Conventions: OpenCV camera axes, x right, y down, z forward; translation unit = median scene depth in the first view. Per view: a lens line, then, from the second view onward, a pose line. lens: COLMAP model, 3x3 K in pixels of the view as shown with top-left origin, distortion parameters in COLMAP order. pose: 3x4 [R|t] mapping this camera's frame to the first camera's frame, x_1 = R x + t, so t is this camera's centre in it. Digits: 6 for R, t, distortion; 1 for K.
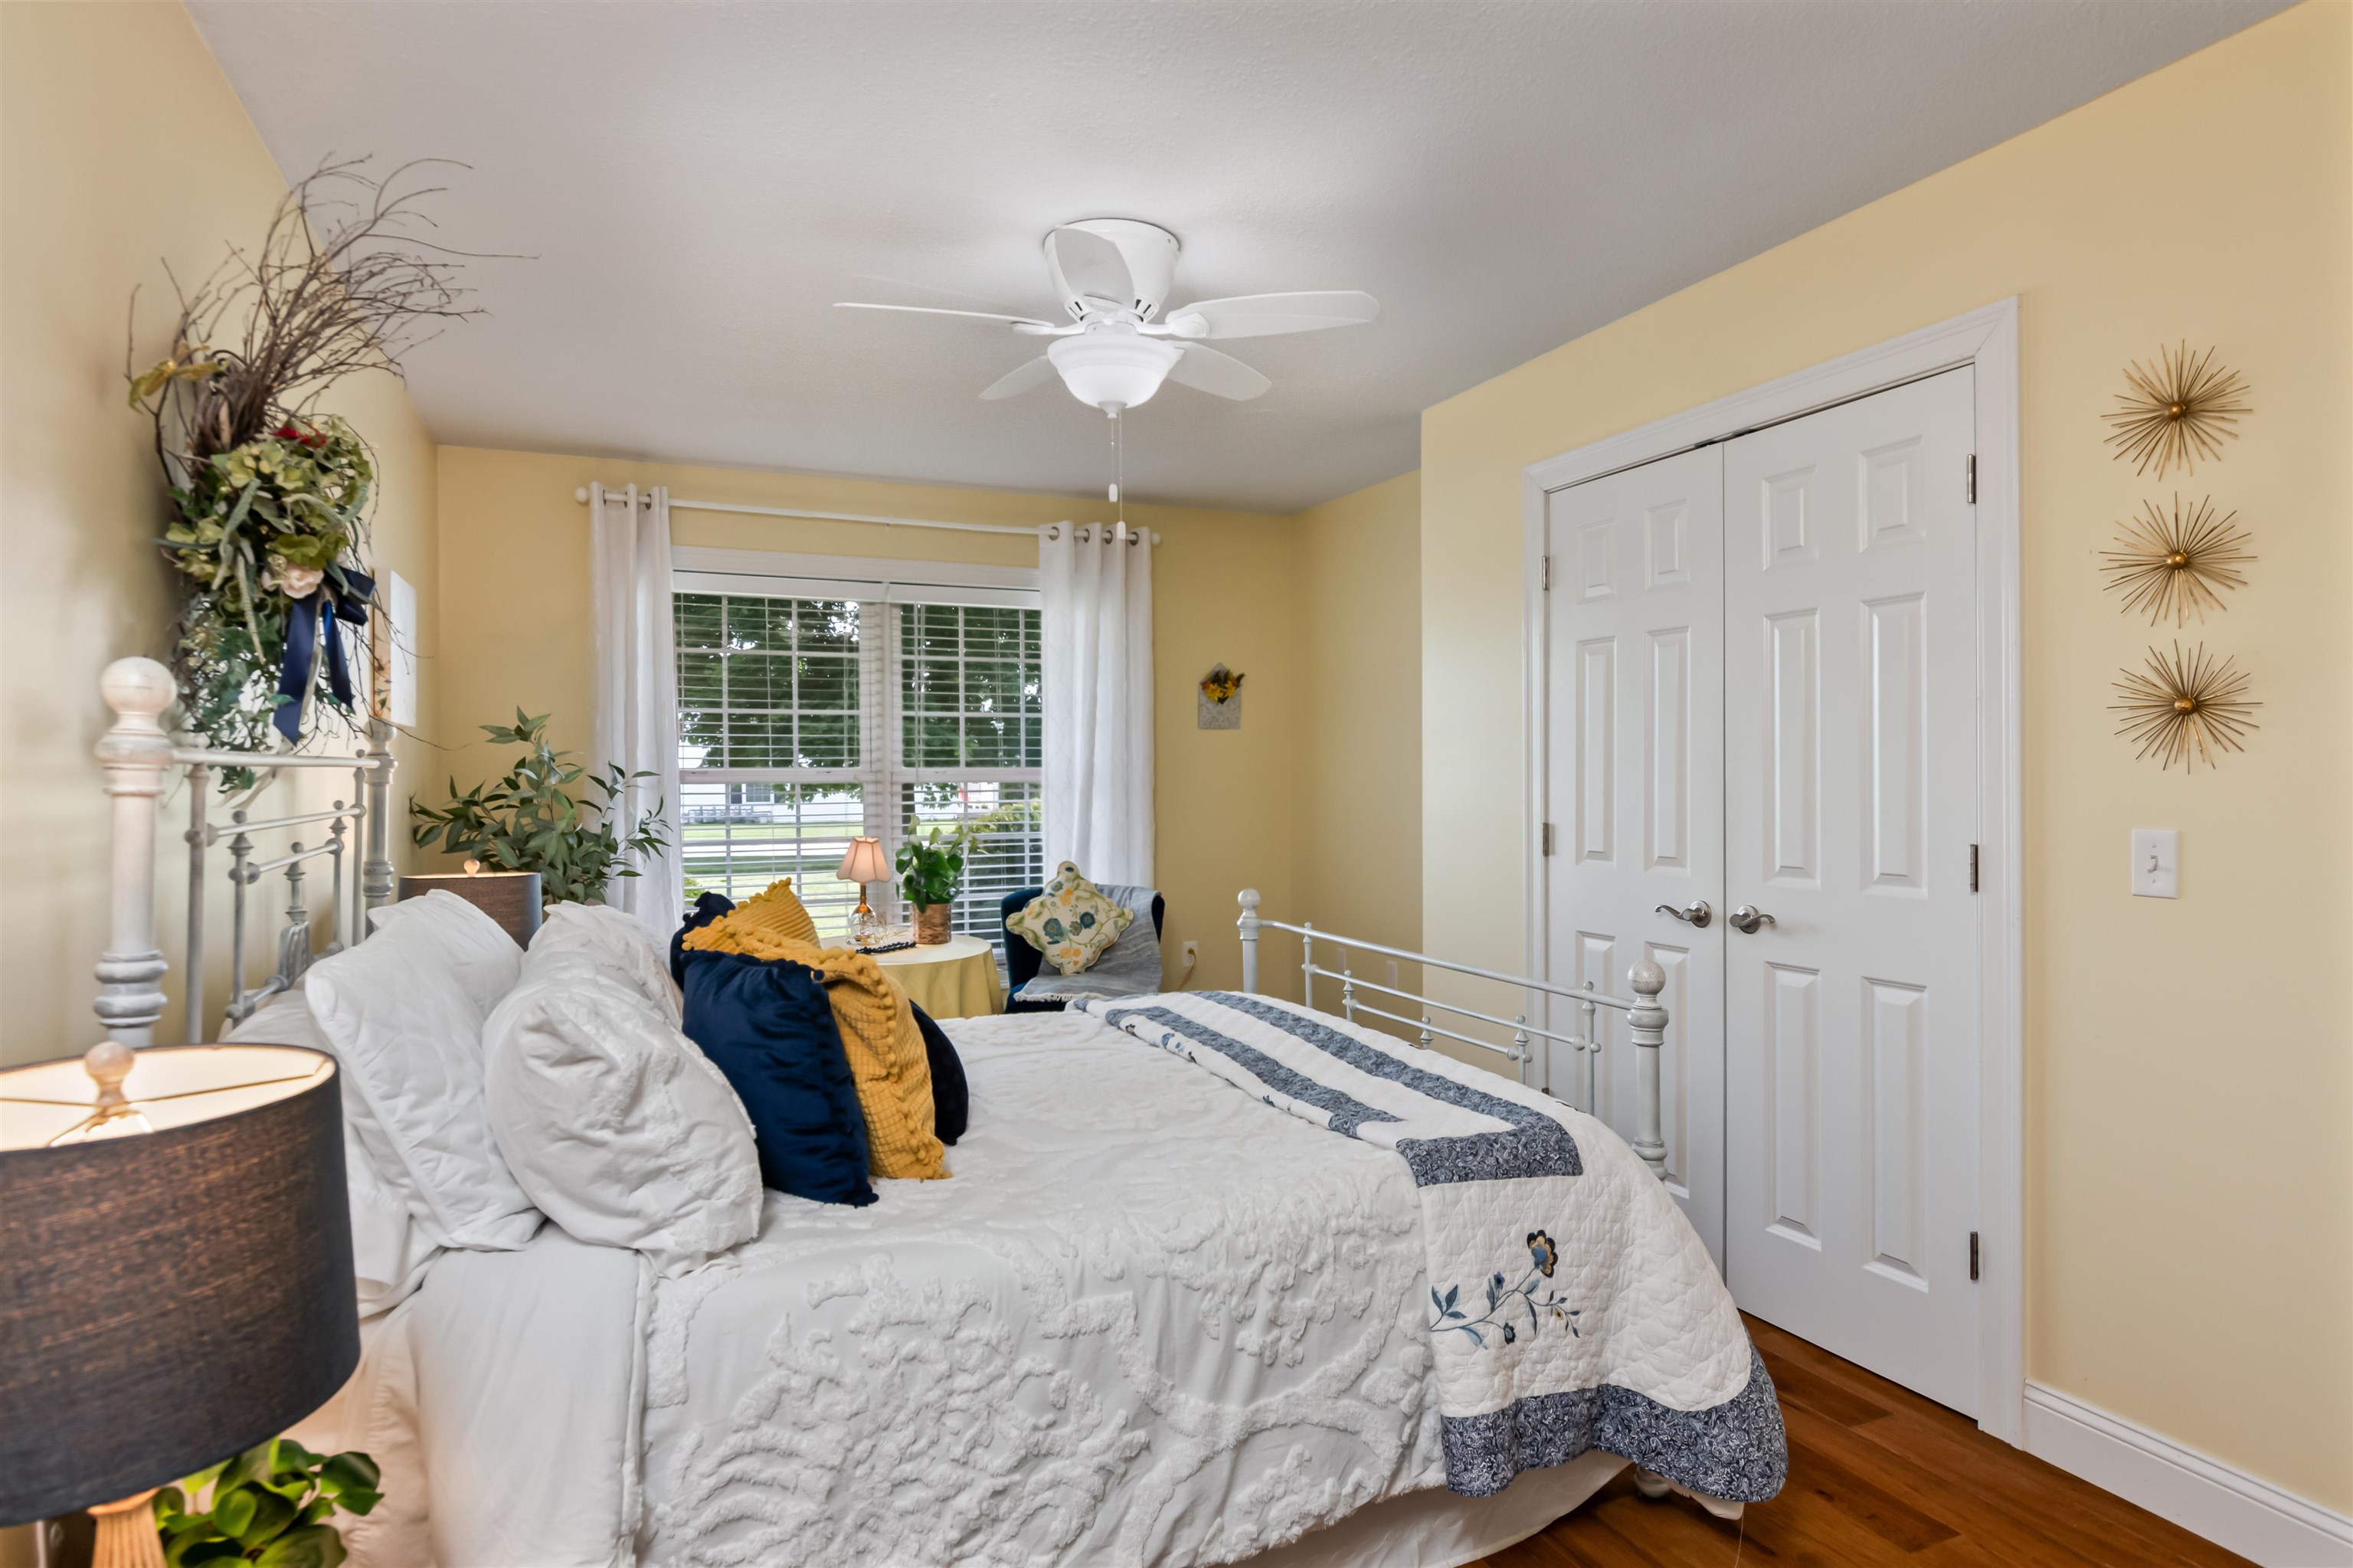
lens RADIAL K [[1303.9, 0, 1195.7], [0, 1303.9, 778.4], [0, 0, 1]] dist [0.003436, -0.002177]
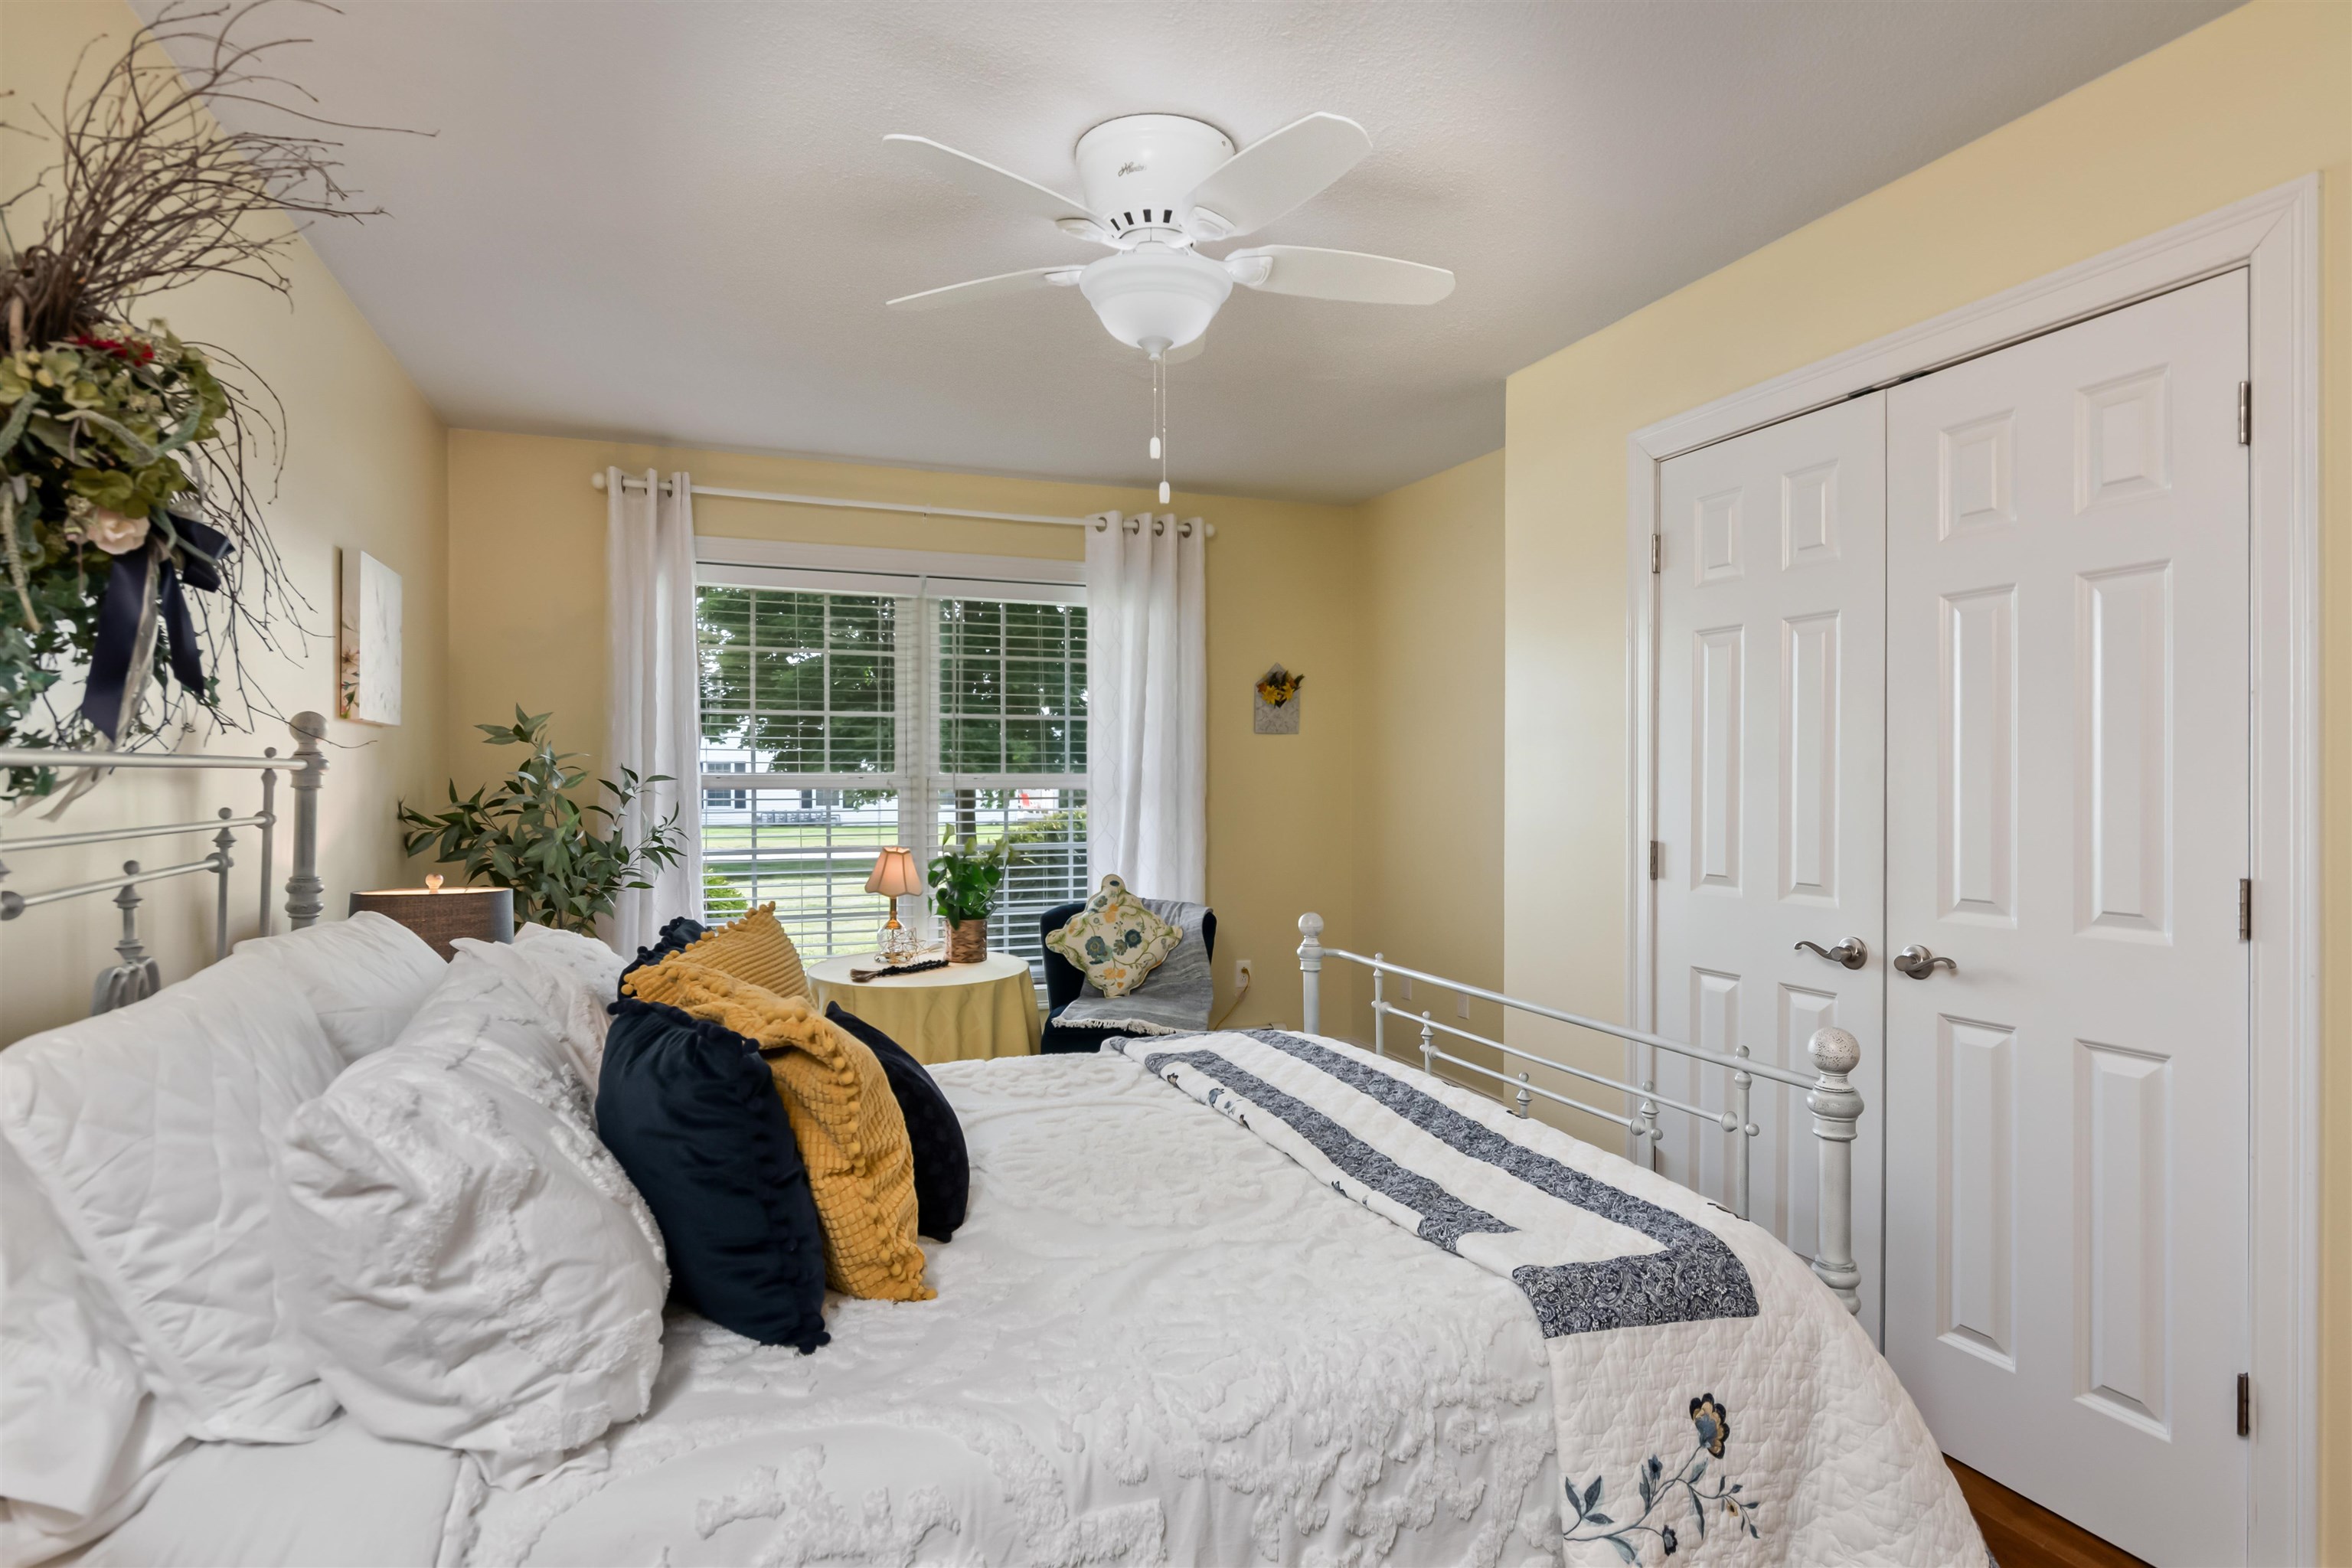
lens RADIAL K [[1257.8, 0, 1188.9], [0, 1257.8, 782.9], [0, 0, 1]] dist [-0.000659, 0.000232]
pose [[0.998775, 0.006356, -0.049082, -0.000192], [-0.006433, 0.999978, -0.001403, -0.002309], [0.049072, 0.001717, 0.998794, 0.236369]]
